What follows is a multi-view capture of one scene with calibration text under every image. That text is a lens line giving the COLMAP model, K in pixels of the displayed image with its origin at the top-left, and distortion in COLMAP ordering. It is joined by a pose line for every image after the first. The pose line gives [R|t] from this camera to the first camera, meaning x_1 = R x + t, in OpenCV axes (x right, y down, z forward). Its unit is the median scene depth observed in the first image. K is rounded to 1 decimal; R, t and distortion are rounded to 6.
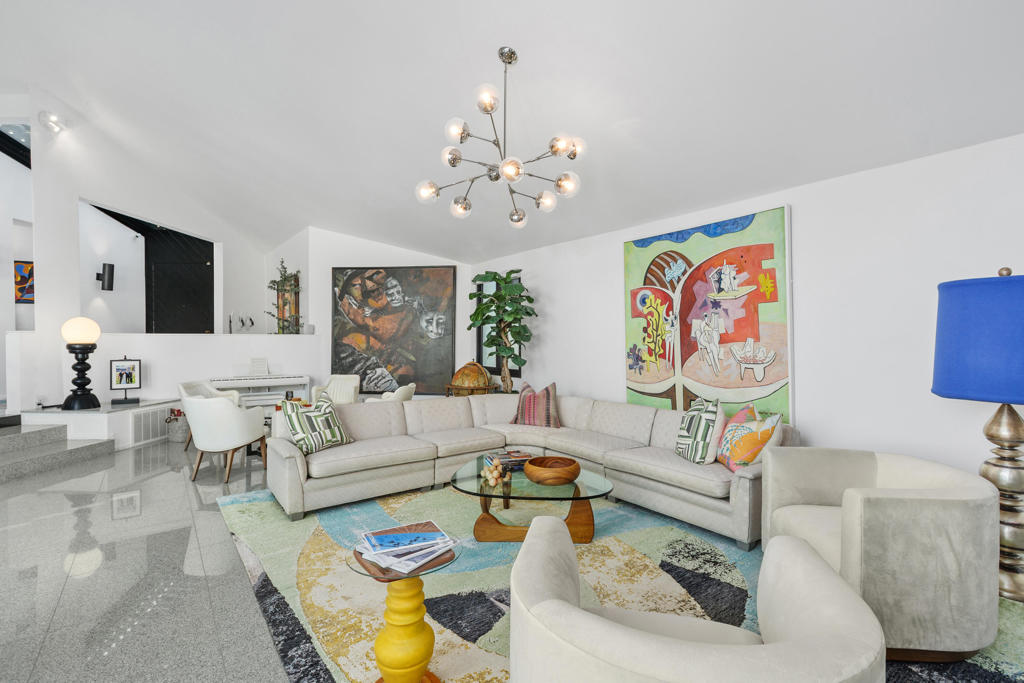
lens RADIAL K [[469.7, 0, 514.6], [0, 469.7, 341.7], [0, 0, 1]] dist [-0.005612, 0.000077]
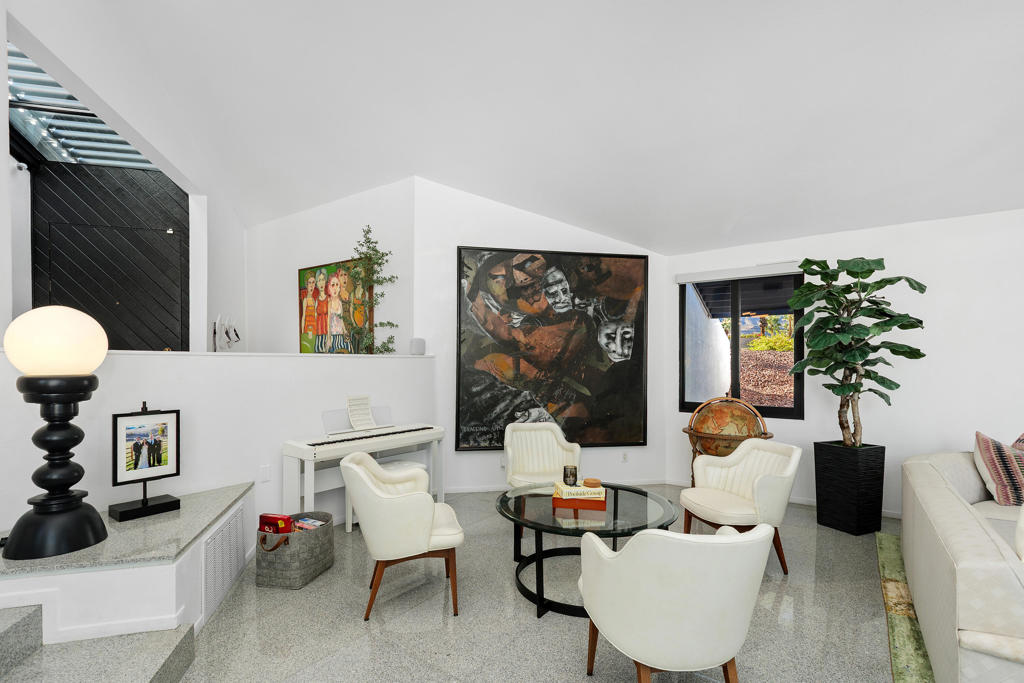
lens RADIAL K [[469.7, 0, 489.5], [0, 469.7, 359.3], [0, 0, 1]] dist [-0.005612, 0.000077]
pose [[0.958188, 0.003253, 0.286121, -0.535383], [-0.001105, 0.999970, -0.007670, -0.005598], [-0.286137, 0.007033, 0.958163, 0.407500]]
